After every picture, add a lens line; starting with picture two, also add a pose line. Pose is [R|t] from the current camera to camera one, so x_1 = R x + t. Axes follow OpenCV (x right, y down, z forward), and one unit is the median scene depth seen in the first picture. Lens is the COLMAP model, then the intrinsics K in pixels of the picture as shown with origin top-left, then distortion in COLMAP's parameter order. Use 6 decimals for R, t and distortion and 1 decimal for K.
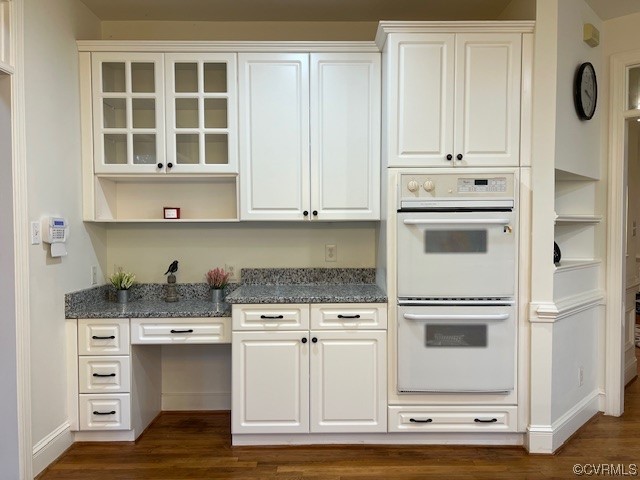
lens RADIAL K [[477.3, 0, 336.6], [0, 477.3, 241.8], [0, 0, 1]] dist [0.056567, -0.061443]
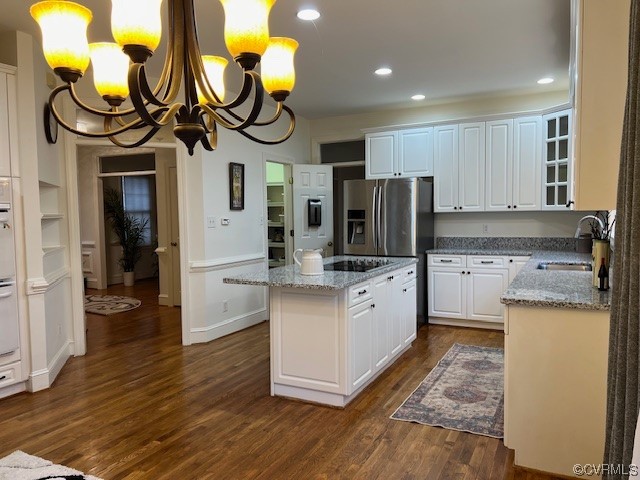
lens RADIAL K [[477.3, 0, 322.6], [0, 477.3, 243.1], [0, 0, 1]] dist [0.056567, -0.061443]
pose [[0.462811, -0.061111, 0.884348, -0.388695], [0.038737, 0.998062, 0.048696, -0.009645], [-0.885610, 0.011719, 0.464282, -0.336432]]
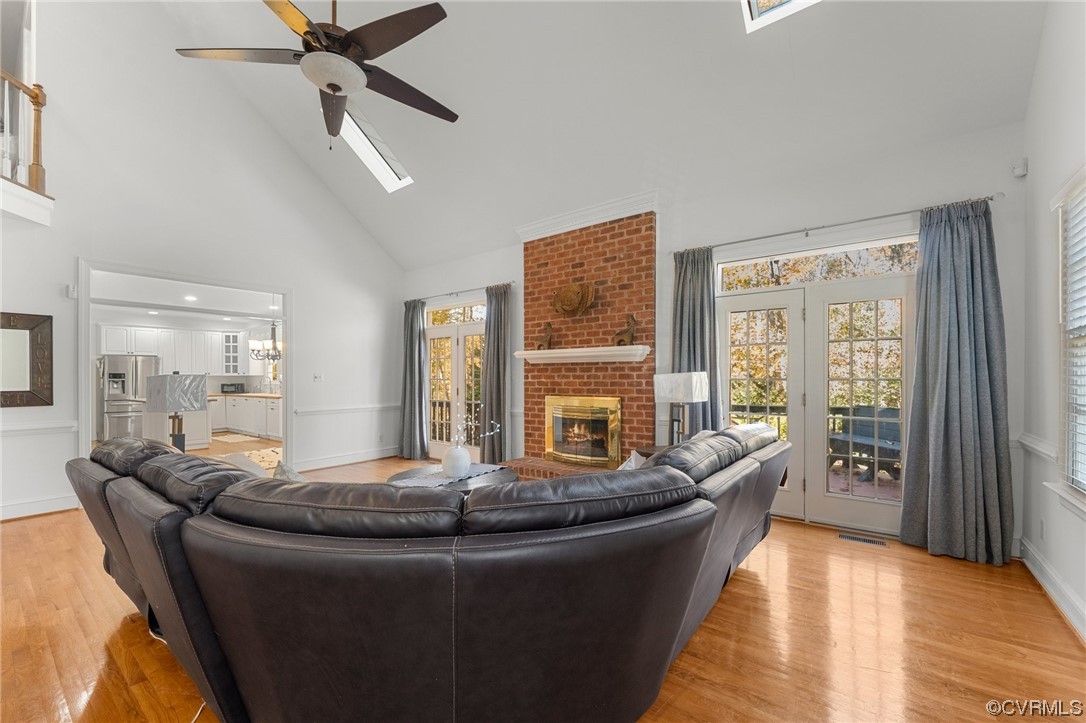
lens RADIAL K [[443.5, 0, 535.5], [0, 443.5, 371.4], [0, 0, 1]] dist [0.003236, -0.000713]
pose [[-0.753566, 0.013489, 0.657234, -3.099784], [0.023620, 0.999699, 0.006564, -0.010591], [-0.656948, 0.020471, -0.753658, 1.026498]]
